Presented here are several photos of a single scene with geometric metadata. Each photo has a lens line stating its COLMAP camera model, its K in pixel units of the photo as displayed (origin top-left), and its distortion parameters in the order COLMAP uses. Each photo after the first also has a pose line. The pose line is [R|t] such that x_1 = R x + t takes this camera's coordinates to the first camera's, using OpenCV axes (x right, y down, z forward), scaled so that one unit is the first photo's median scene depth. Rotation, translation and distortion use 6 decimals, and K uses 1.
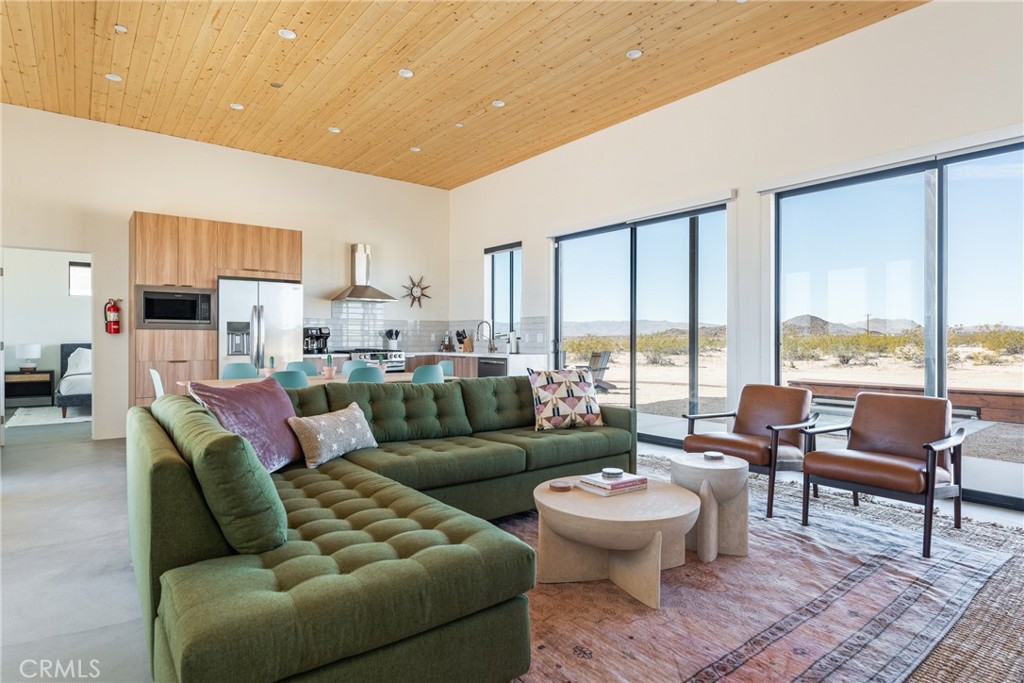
lens RADIAL K [[553.3, 0, 518.5], [0, 553.3, 340.8], [0, 0, 1]] dist [-0.003644, -0.000368]
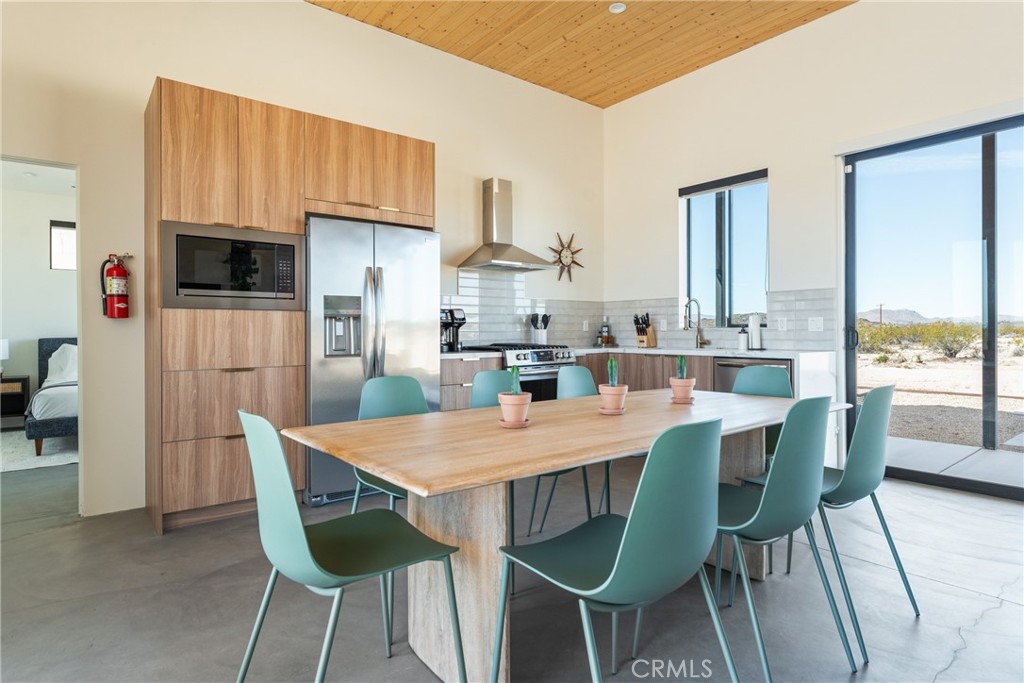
lens RADIAL K [[552.3, 0, 501.5], [0, 552.3, 333.9], [0, 0, 1]] dist [-0.000177, -0.003331]
pose [[0.999899, -0.005906, -0.012936, -0.299719], [0.005907, 0.999983, 0.000050, 0.003642], [0.012936, -0.000126, 0.999916, 0.397254]]
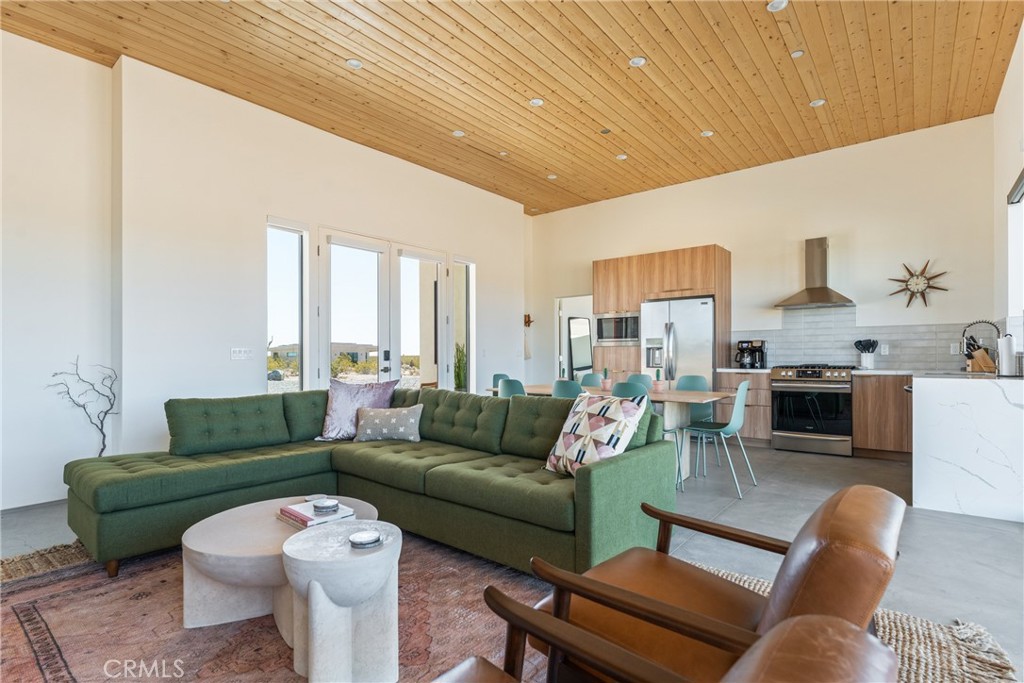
lens RADIAL K [[494.1, 0, 505.3], [0, 494.1, 352.9], [0, 0, 1]] dist [0.002910, -0.001352]
pose [[0.211671, -0.006440, -0.977320, 0.374710], [0.001968, 0.999979, -0.006163, 0.001328], [0.977339, -0.000619, 0.211679, 0.422647]]
